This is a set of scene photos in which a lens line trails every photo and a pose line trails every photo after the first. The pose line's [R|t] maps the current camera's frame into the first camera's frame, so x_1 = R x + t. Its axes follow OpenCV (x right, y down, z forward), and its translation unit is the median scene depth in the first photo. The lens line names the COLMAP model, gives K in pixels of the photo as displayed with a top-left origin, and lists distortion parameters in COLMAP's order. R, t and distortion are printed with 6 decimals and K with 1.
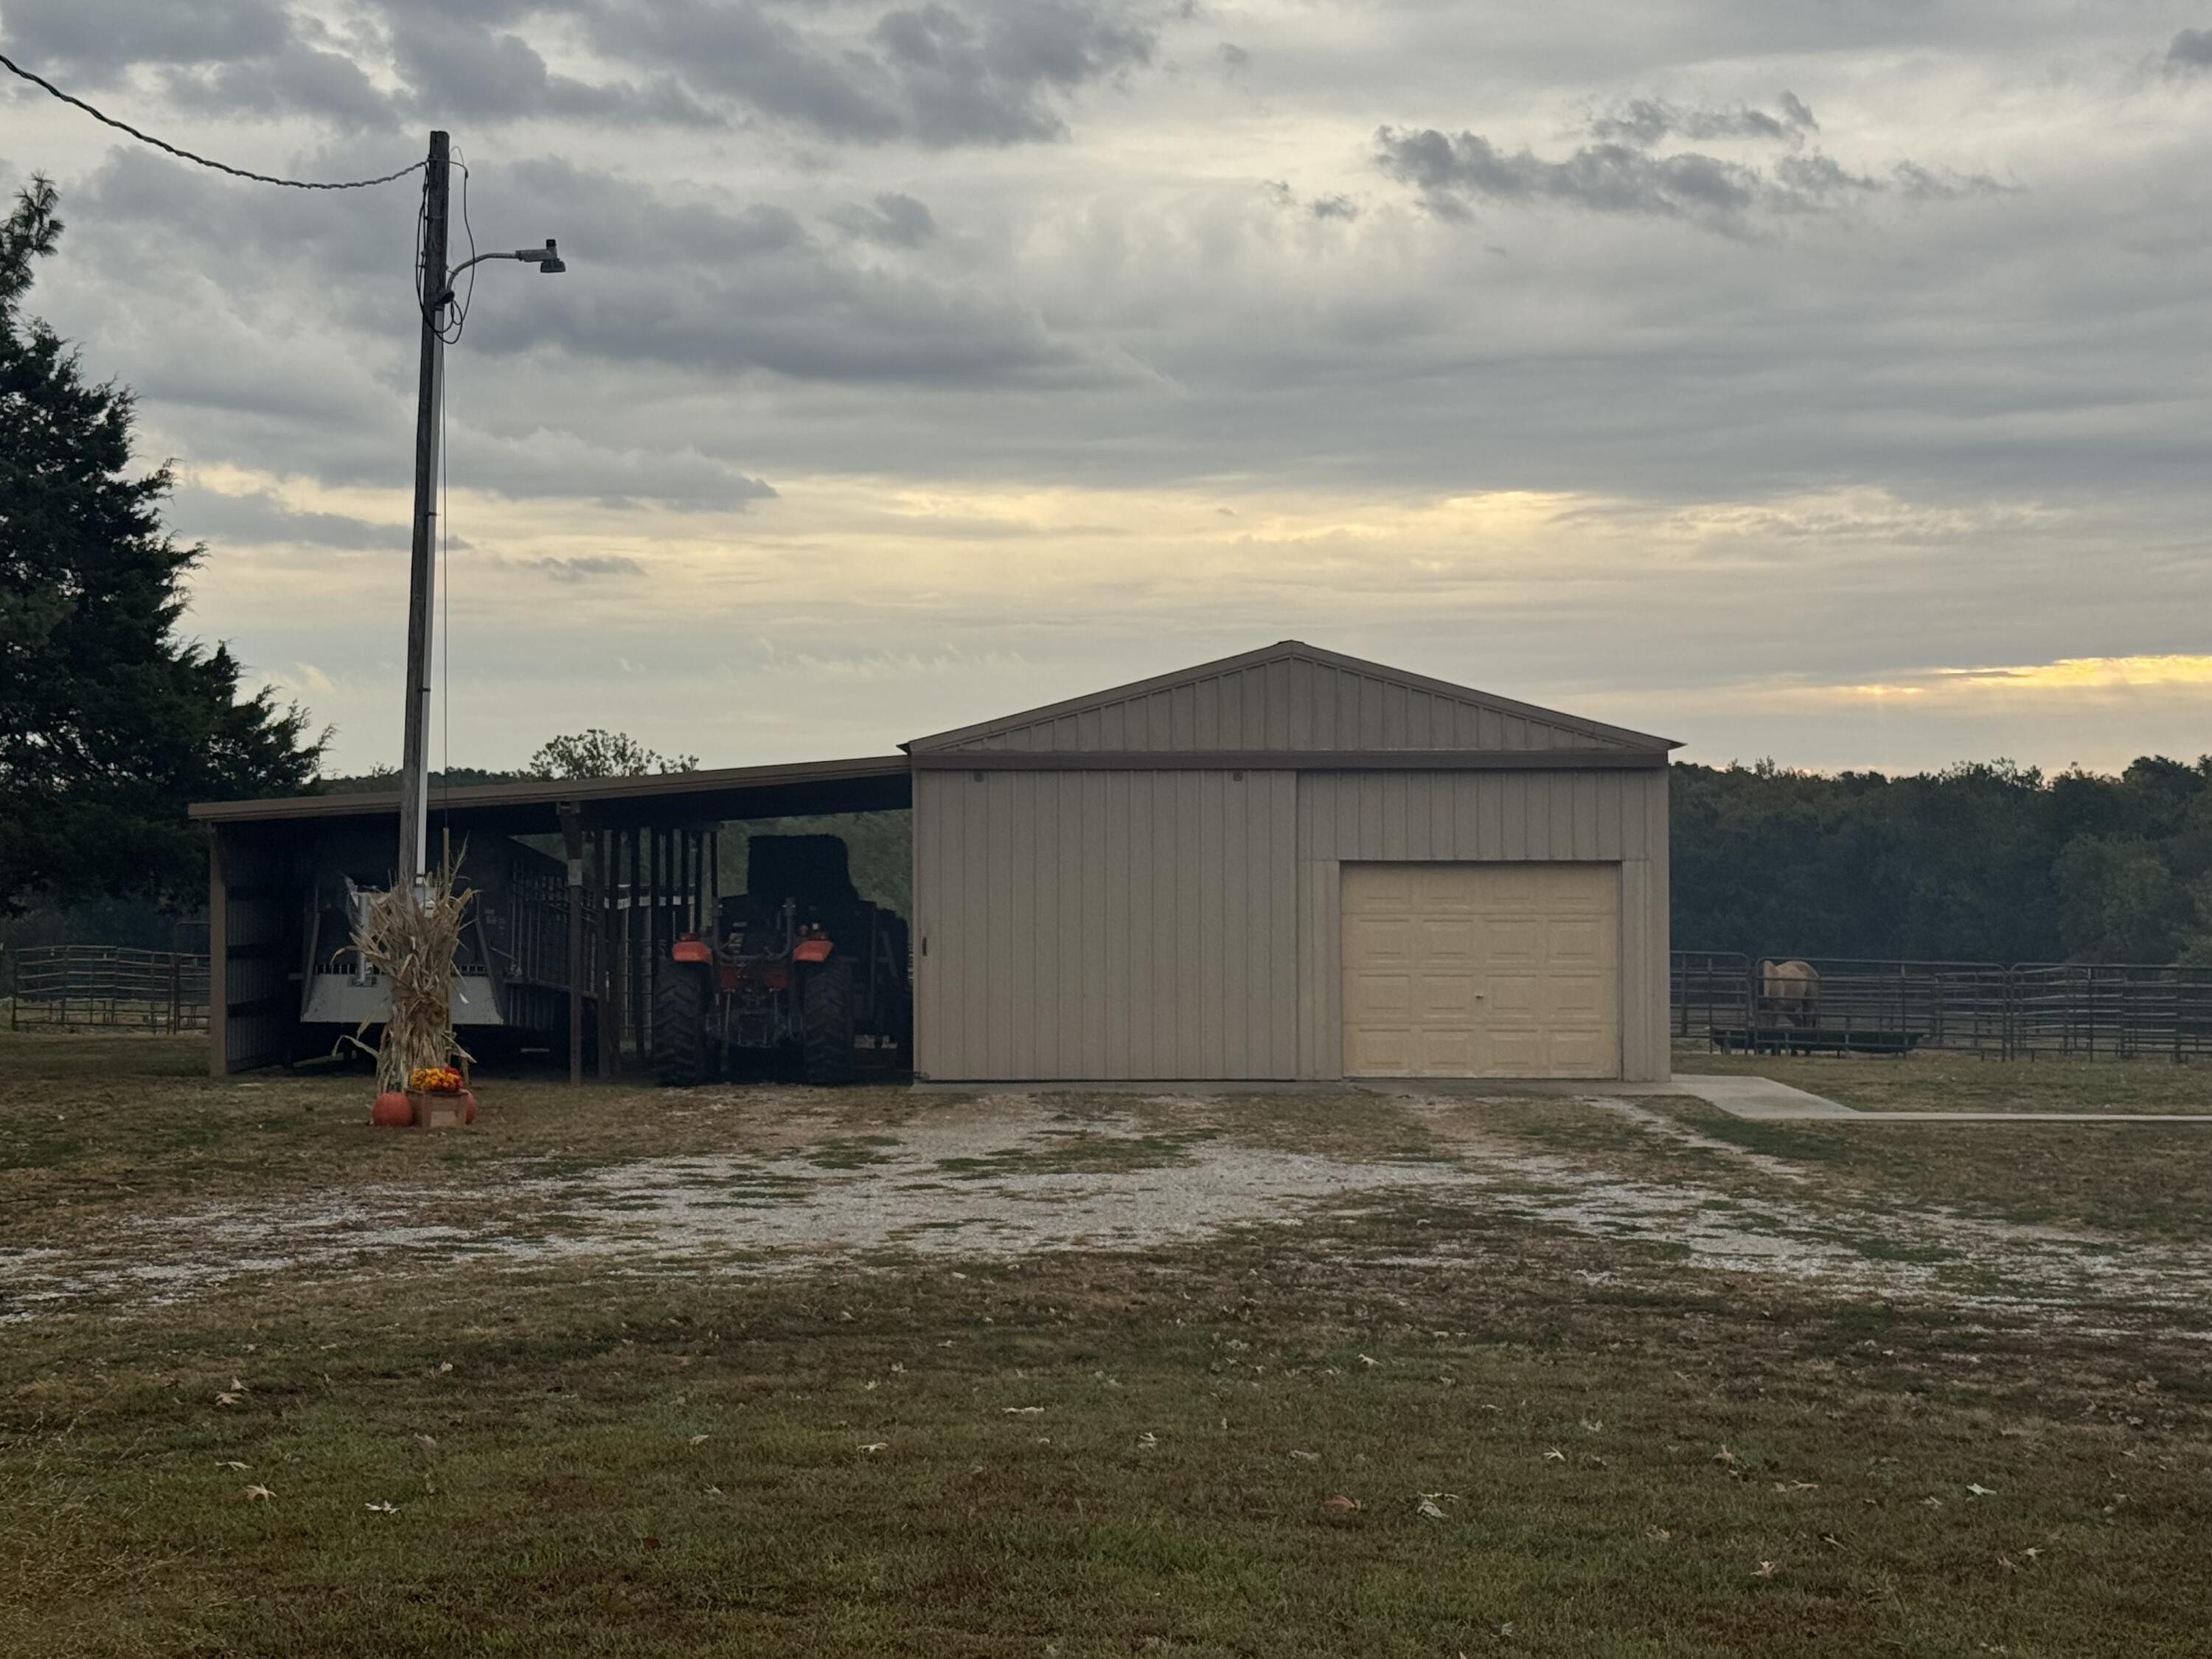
lens RADIAL K [[3794.8, 0, 1103.3], [0, 3794.8, 829.1], [0, 0, 1]] dist [0.066379, 0.000000]
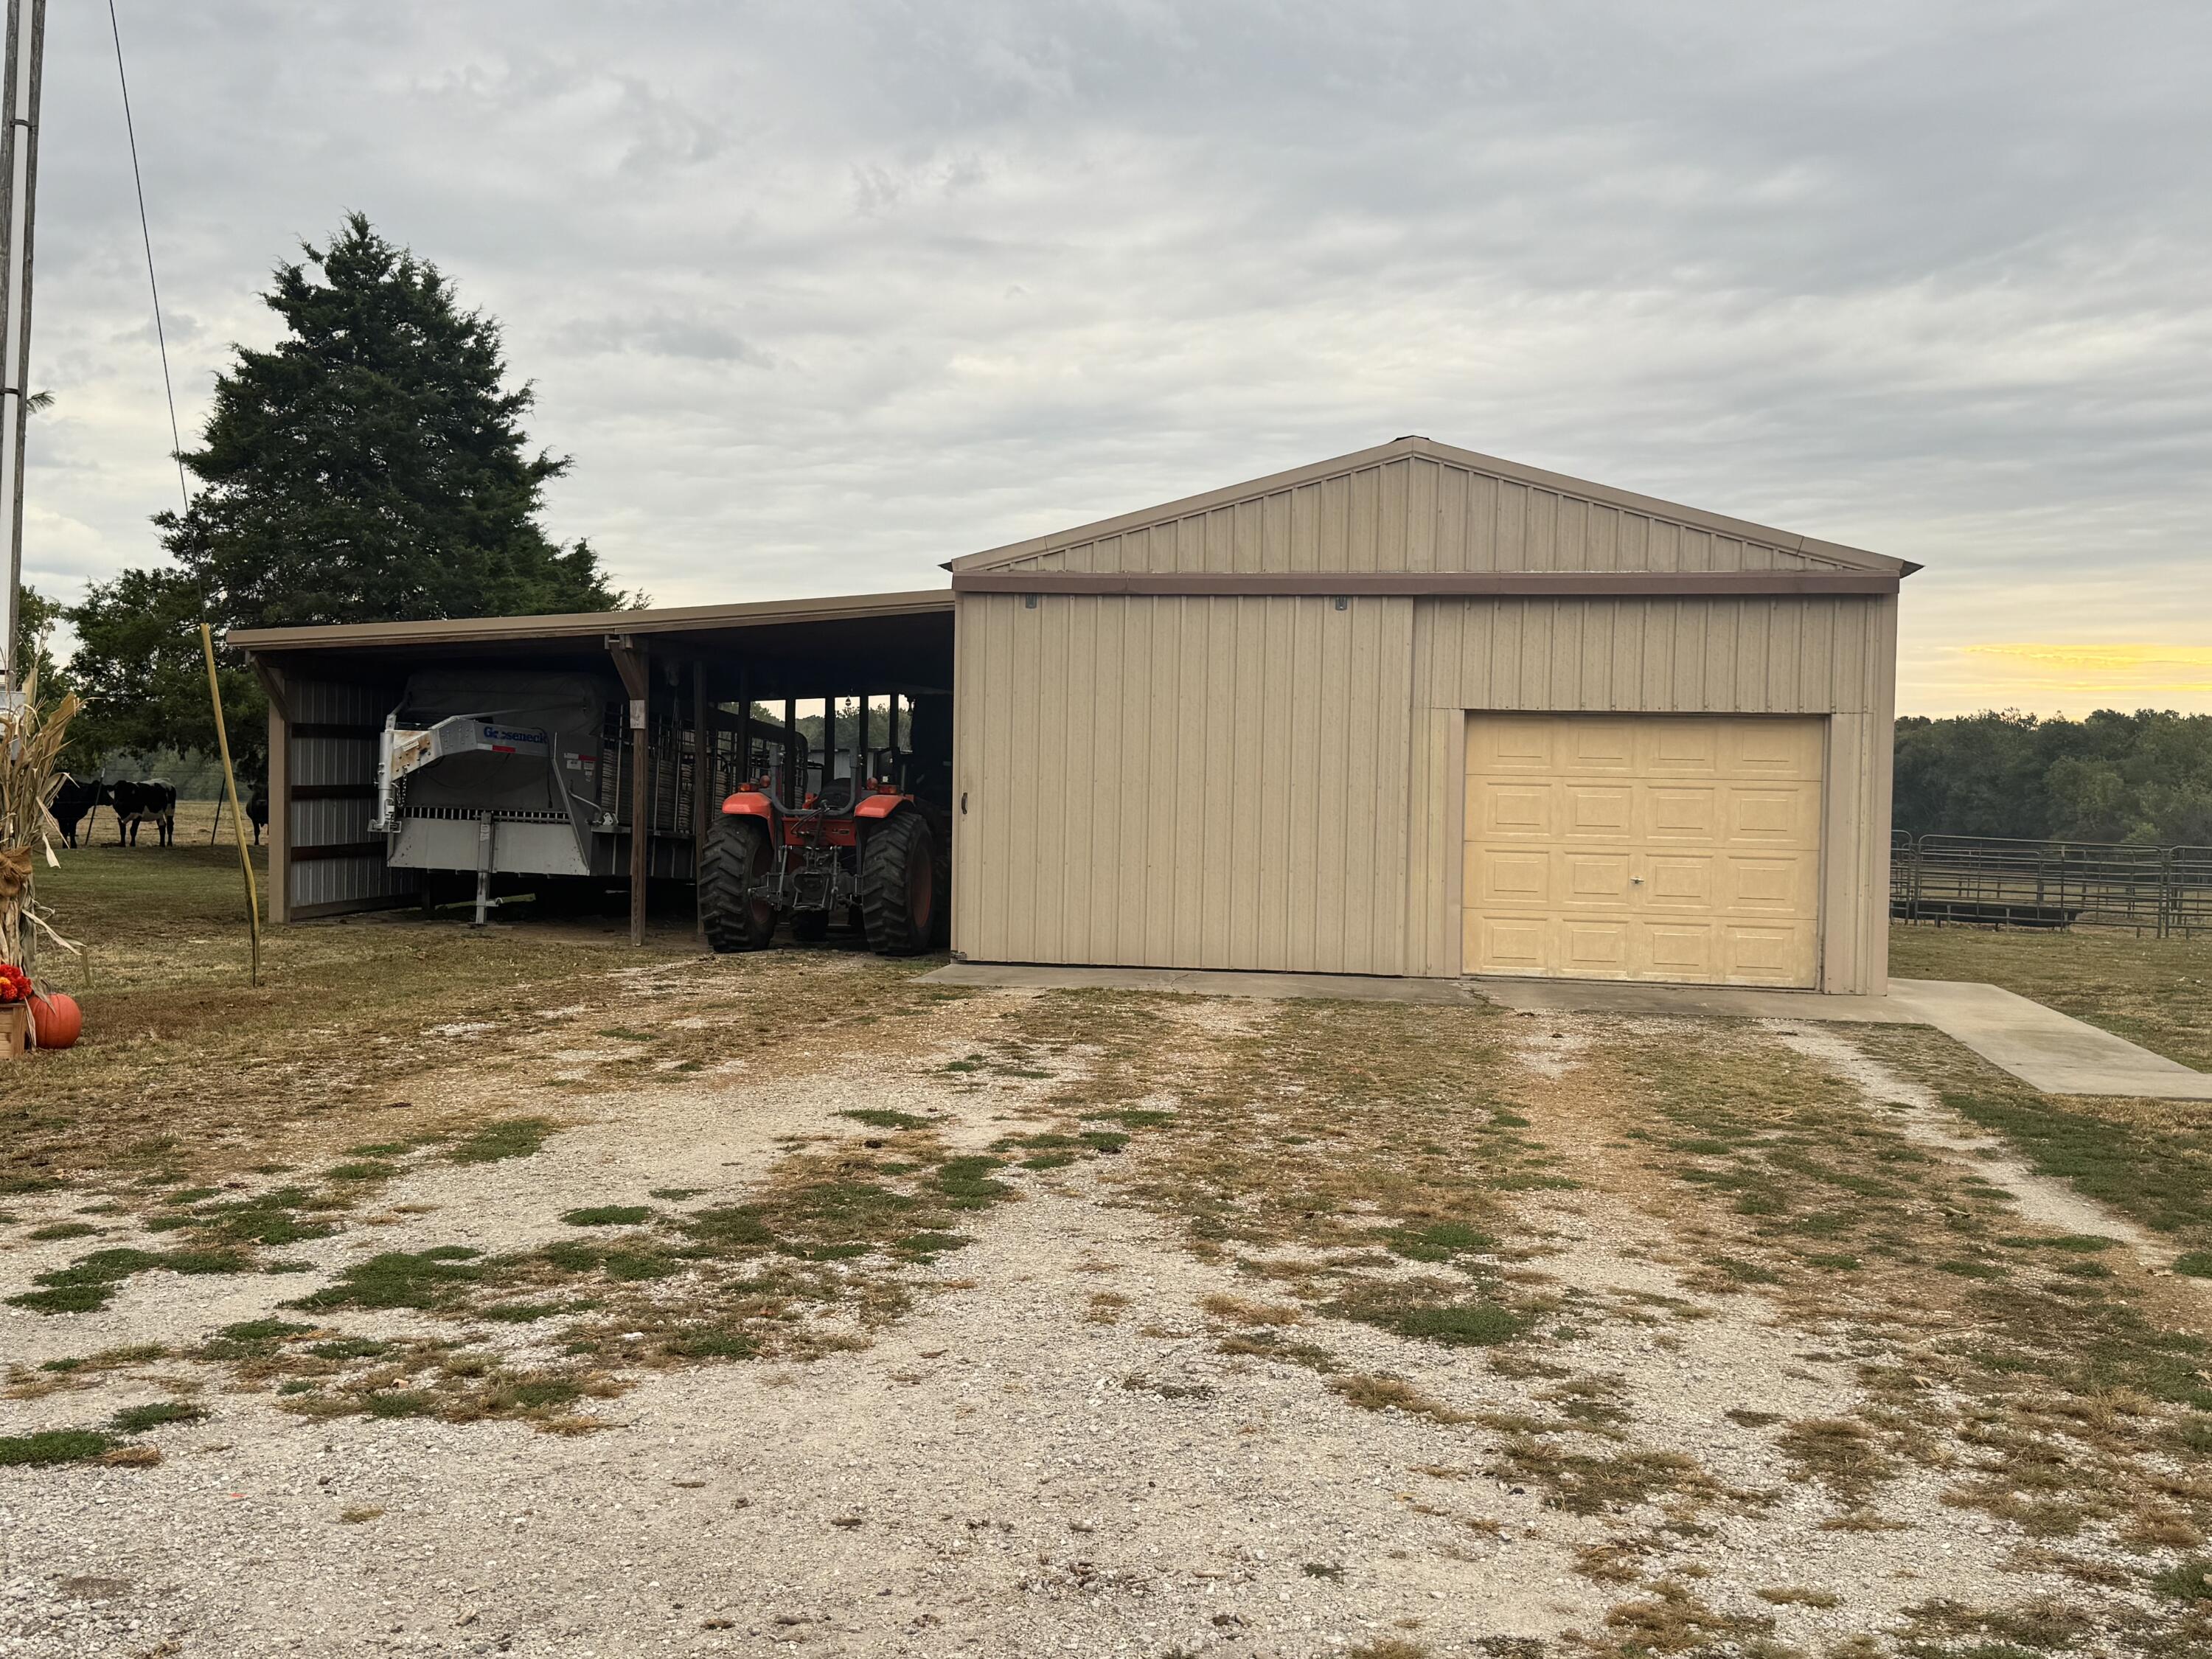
lens RADIAL K [[2098.1, 0, 1109.0], [0, 2098.1, 841.0], [0, 0, 1]] dist [0.081334, 0.000000]
pose [[0.986991, 0.026125, -0.158638, 0.059012], [-0.018791, 0.998692, 0.047556, 0.016418], [0.159673, -0.043956, 0.986191, 0.539874]]
